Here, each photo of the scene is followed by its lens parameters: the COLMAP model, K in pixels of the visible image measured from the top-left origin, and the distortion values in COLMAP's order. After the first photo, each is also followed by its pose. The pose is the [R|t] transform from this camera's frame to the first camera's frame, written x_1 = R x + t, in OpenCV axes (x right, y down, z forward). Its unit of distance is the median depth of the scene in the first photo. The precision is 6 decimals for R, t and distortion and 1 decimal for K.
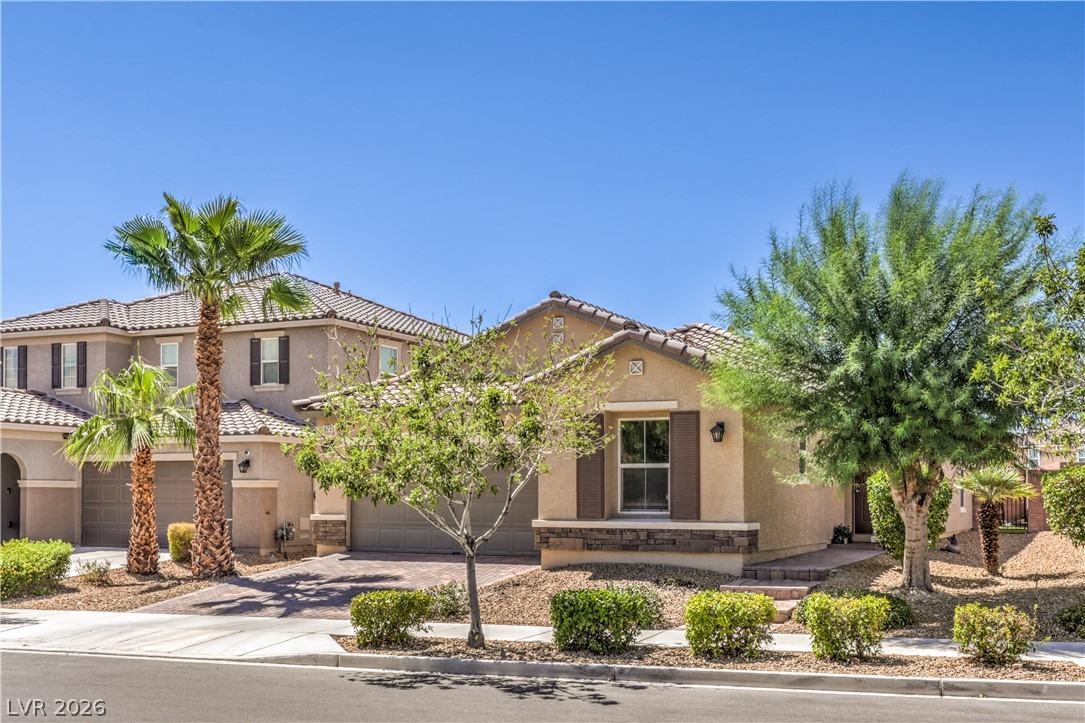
lens RADIAL K [[1198.5, 0, 543.3], [0, 1198.5, 434.5], [0, 0, 1]] dist [0.014658, 0.002339]
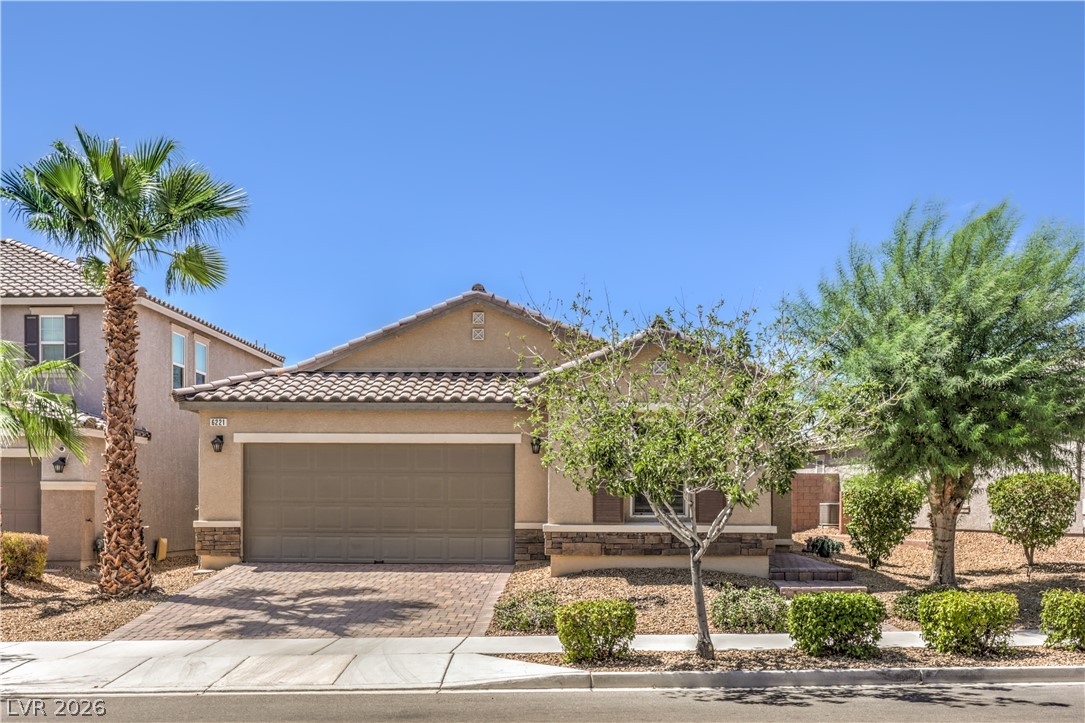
lens RADIAL K [[1166.7, 0, 567.0], [0, 1166.7, 474.9], [0, 0, 1]] dist [0.003918, -0.001599]
pose [[0.919056, 0.011671, 0.393955, -0.358827], [-0.021278, 0.999573, 0.020027, 0.013793], [-0.393553, -0.026788, 0.918912, 0.152248]]
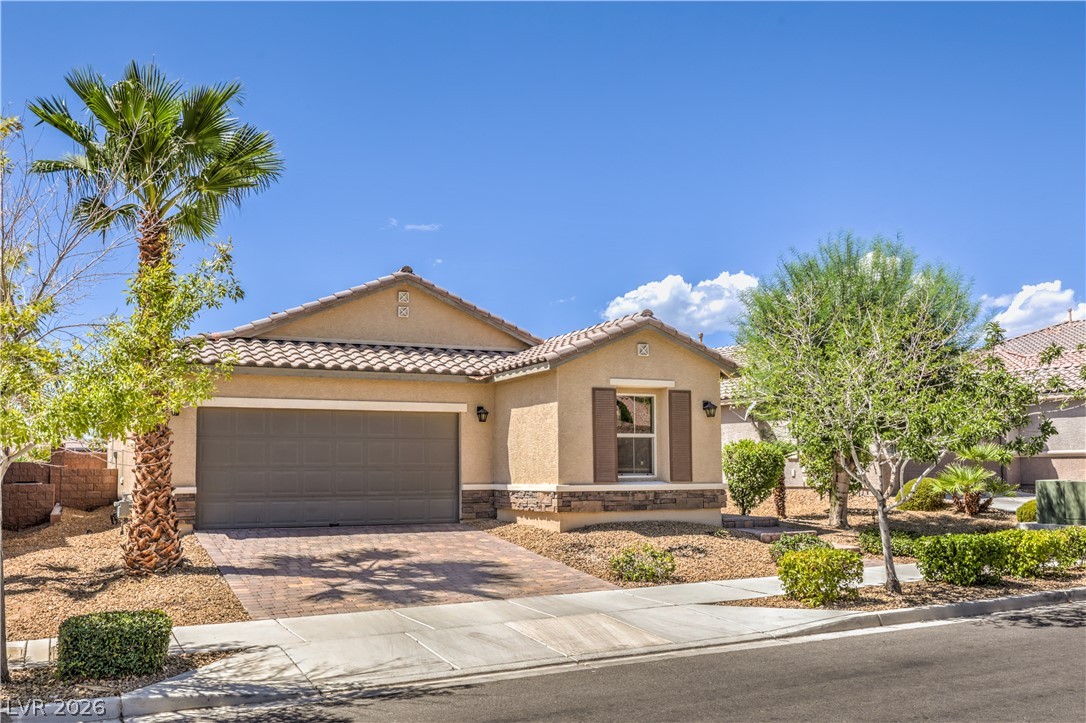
lens RADIAL K [[960.3, 0, 543.0], [0, 960.3, 361.5], [0, 0, 1]] dist [0.010718, 0.006217]
pose [[0.650536, 0.079529, 0.755300, -0.671589], [-0.031583, 0.996475, -0.077721, 0.029585], [-0.758818, 0.026706, 0.650755, 0.463178]]
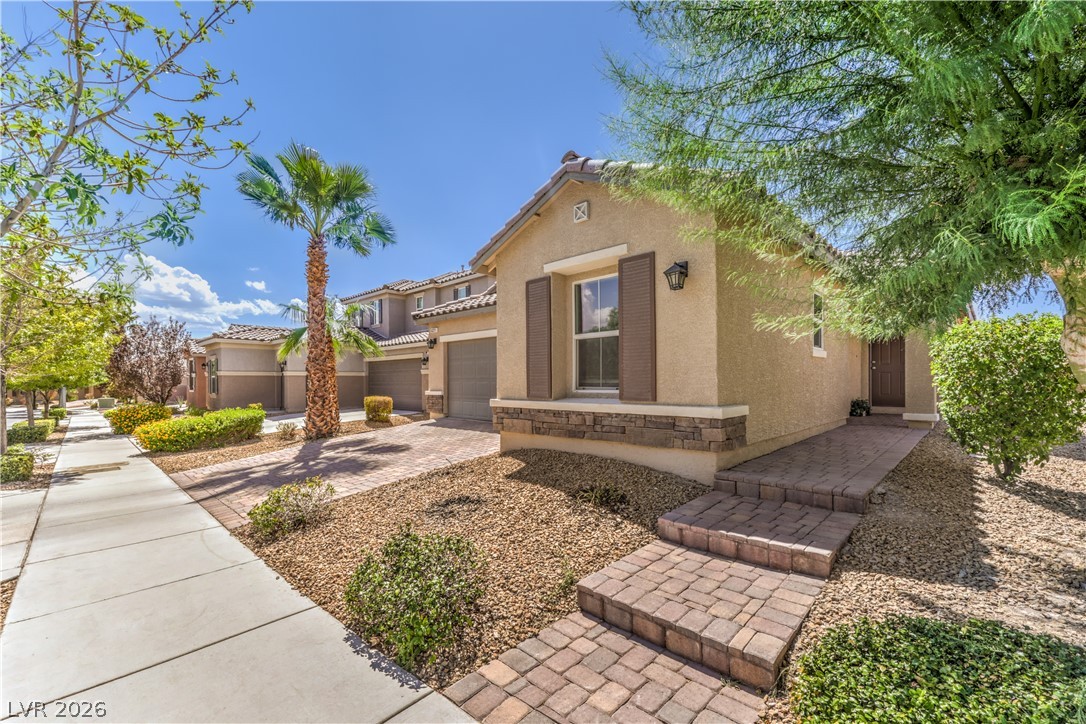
lens RADIAL K [[453.2, 0, 534.6], [0, 453.2, 380.3], [0, 0, 1]] dist [-0.000838, -0.000026]
pose [[0.940900, -0.011394, -0.338493, 0.147727], [0.028914, 0.998488, 0.046762, 0.041314], [0.337448, -0.053786, 0.939806, 0.685444]]
